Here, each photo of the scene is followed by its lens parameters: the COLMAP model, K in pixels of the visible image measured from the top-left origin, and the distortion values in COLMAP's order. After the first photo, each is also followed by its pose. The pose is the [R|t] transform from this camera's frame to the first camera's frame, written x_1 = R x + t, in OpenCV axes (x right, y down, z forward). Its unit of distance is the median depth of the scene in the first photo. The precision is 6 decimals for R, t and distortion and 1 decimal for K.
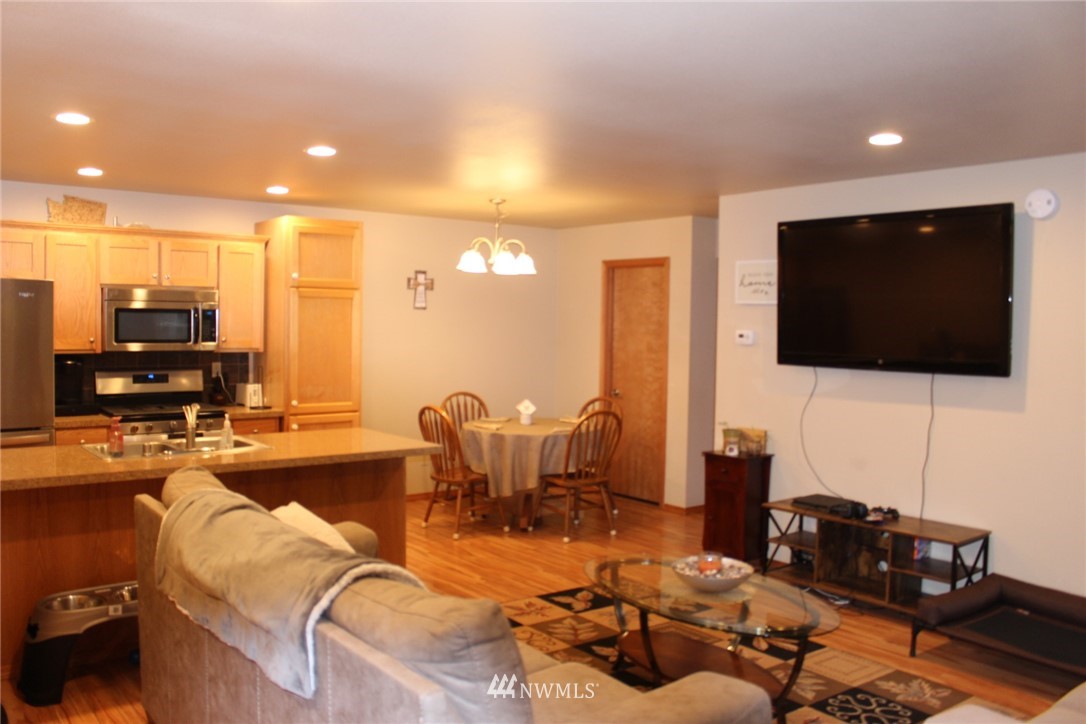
lens RADIAL K [[890.1, 0, 526.0], [0, 890.1, 360.4], [0, 0, 1]] dist [-0.152165, 0.132023]
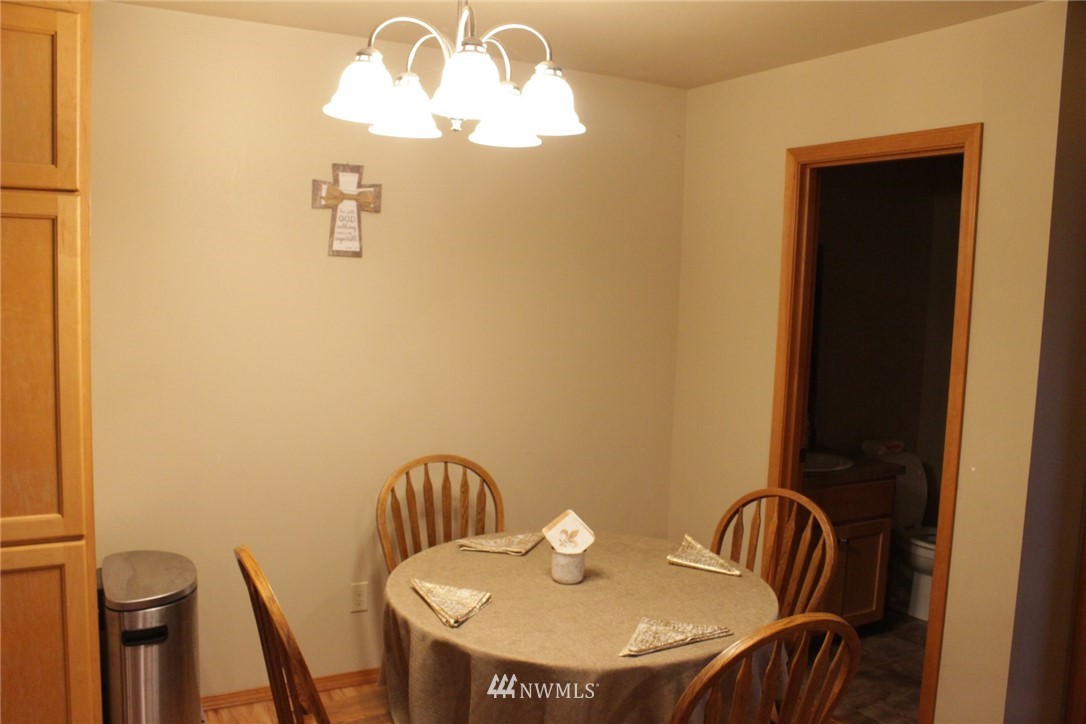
lens RADIAL K [[897.6, 0, 530.3], [0, 897.6, 362.7], [0, 0, 1]] dist [-0.141775, 0.132637]
pose [[0.988461, 0.035891, -0.147159, 0.039741], [-0.029121, 0.998427, 0.047905, -0.036471], [0.148647, -0.043067, 0.987952, 0.724923]]
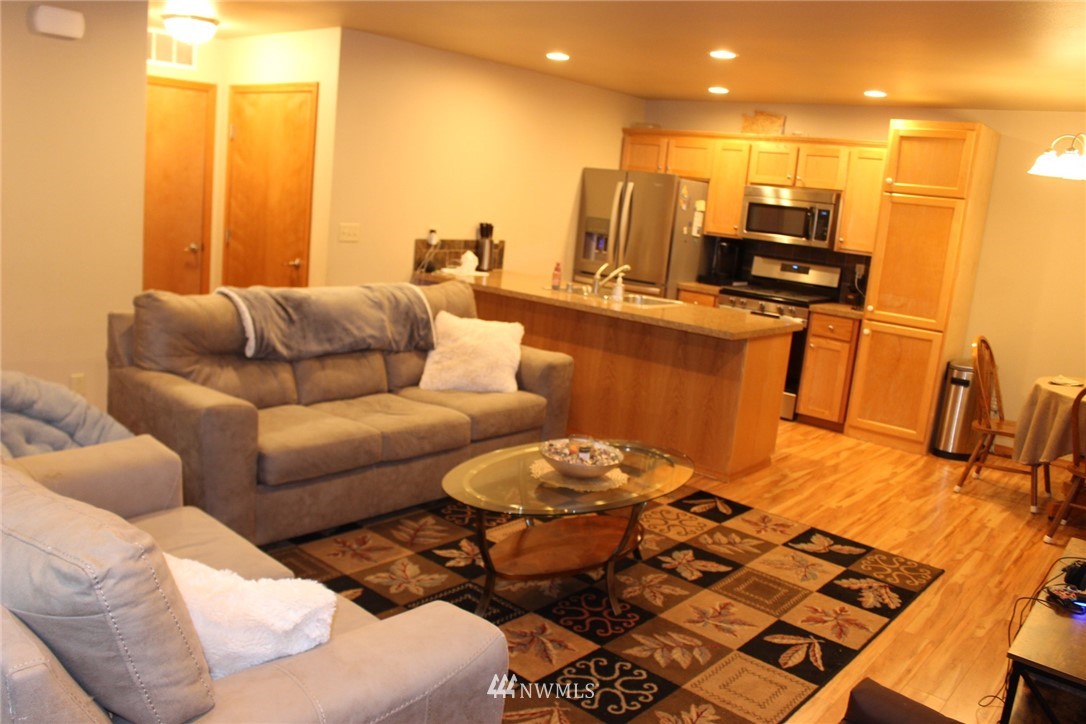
lens RADIAL K [[890.1, 0, 526.0], [0, 890.1, 360.4], [0, 0, 1]] dist [-0.152165, 0.132023]
pose [[0.211695, 0.192290, -0.958233, 0.620403], [-0.130989, 0.977190, 0.167156, -0.007997], [0.968518, 0.090132, 0.232054, 0.397140]]
